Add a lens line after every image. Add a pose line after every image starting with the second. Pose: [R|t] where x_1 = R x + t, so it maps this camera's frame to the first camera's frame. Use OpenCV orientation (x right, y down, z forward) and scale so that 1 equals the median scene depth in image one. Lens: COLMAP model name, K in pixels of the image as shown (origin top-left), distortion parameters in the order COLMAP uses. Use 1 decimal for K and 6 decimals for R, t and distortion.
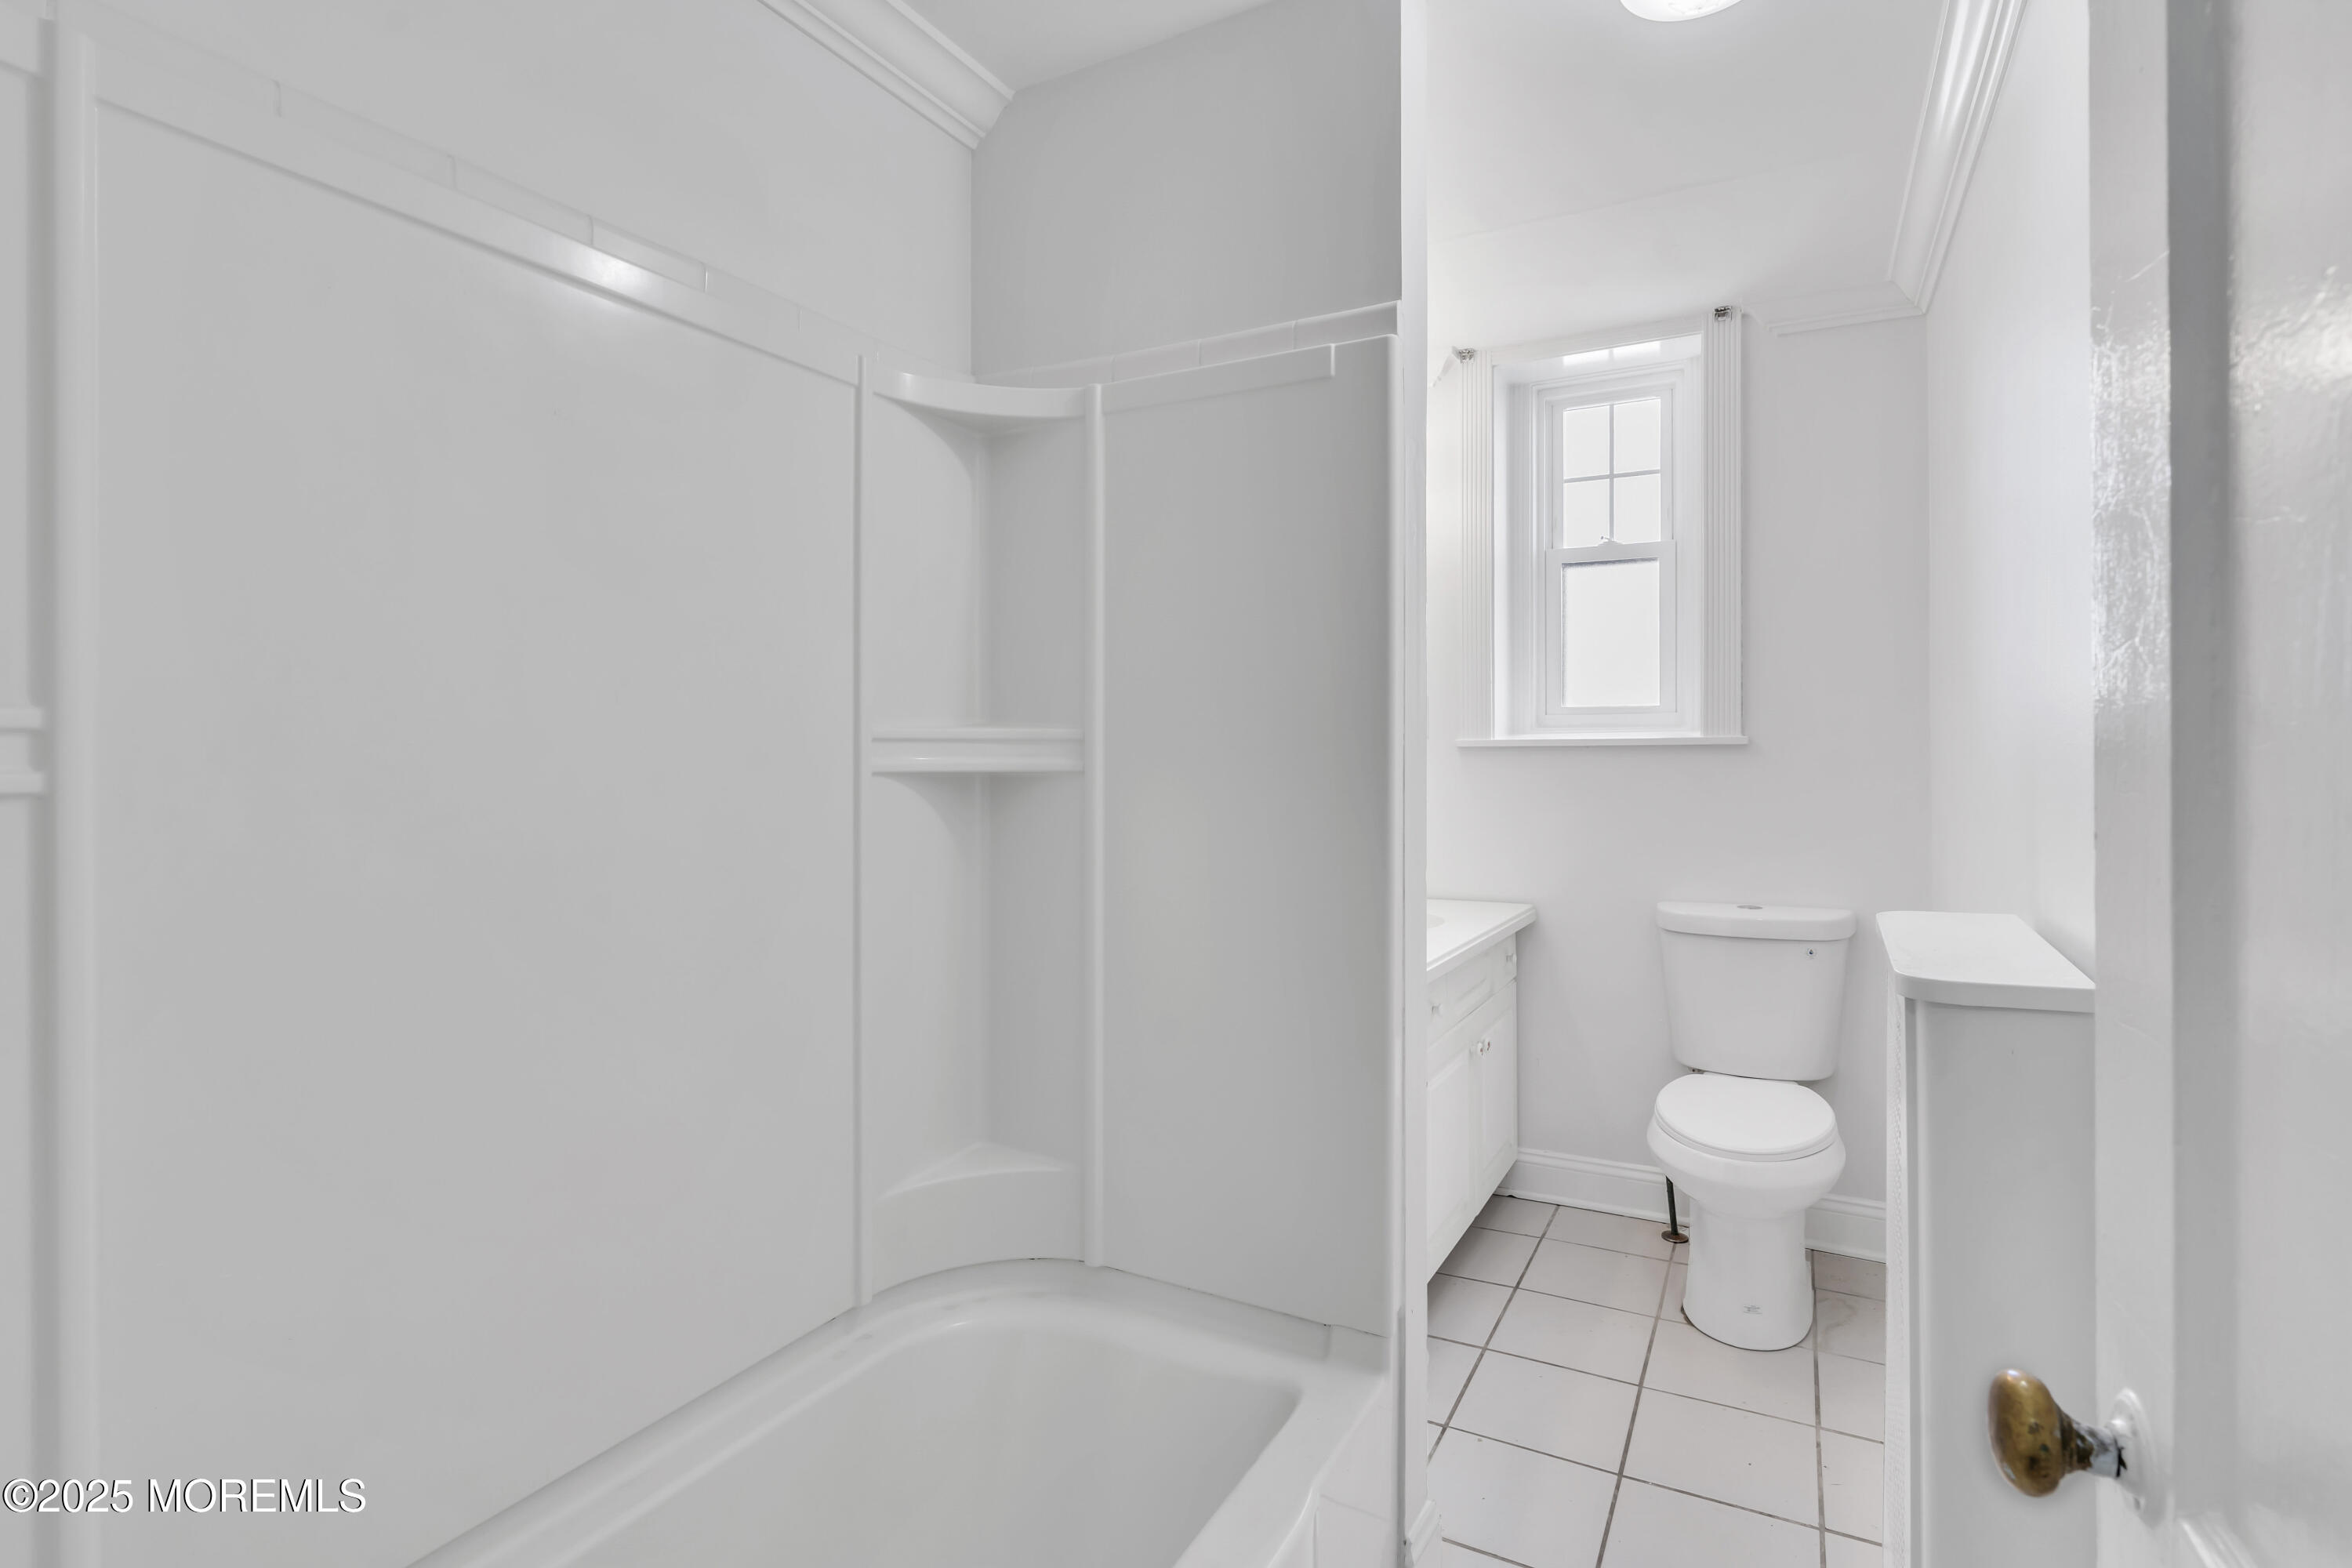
lens RADIAL K [[1147.7, 0, 1174.7], [0, 1147.7, 749.3], [0, 0, 1]] dist [-0.003123, -0.000578]
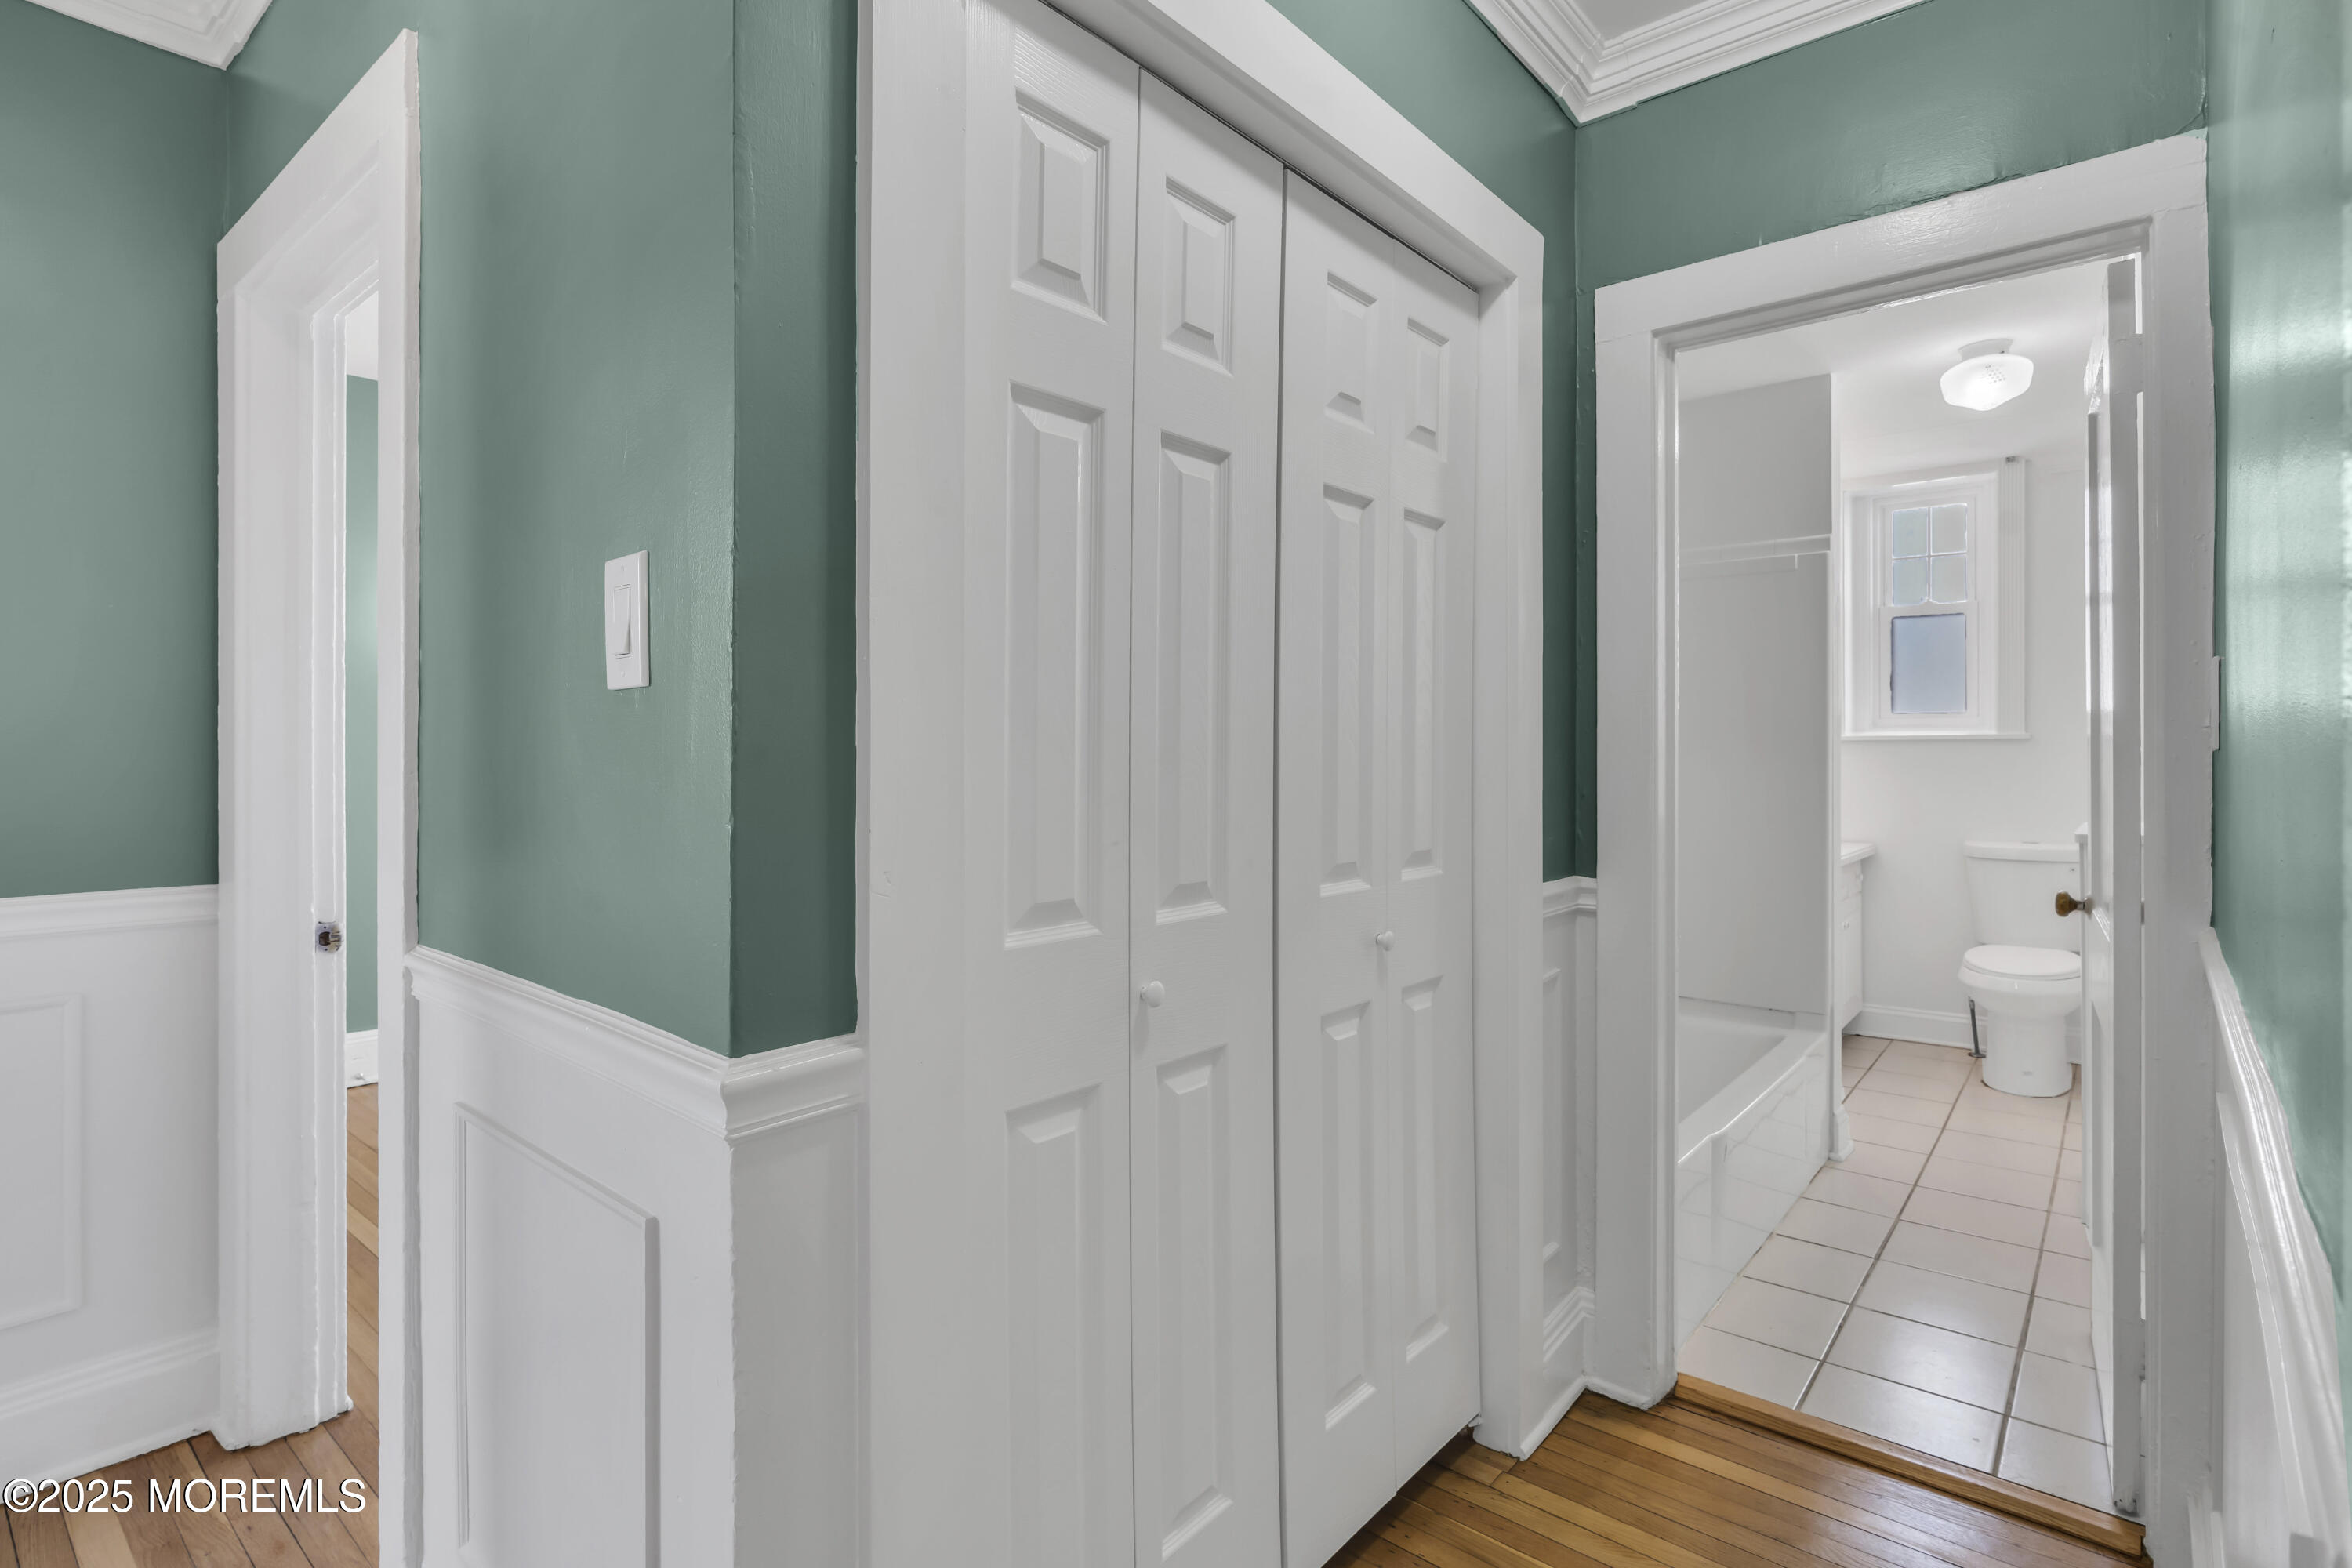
lens RADIAL K [[1147.7, 0, 1174.7], [0, 1147.7, 749.3], [0, 0, 1]] dist [-0.003123, -0.000578]
pose [[0.979228, -0.002964, -0.202740, -0.321623], [0.004223, 0.999974, 0.005779, -0.003734], [0.202718, -0.006515, 0.979215, -0.758714]]
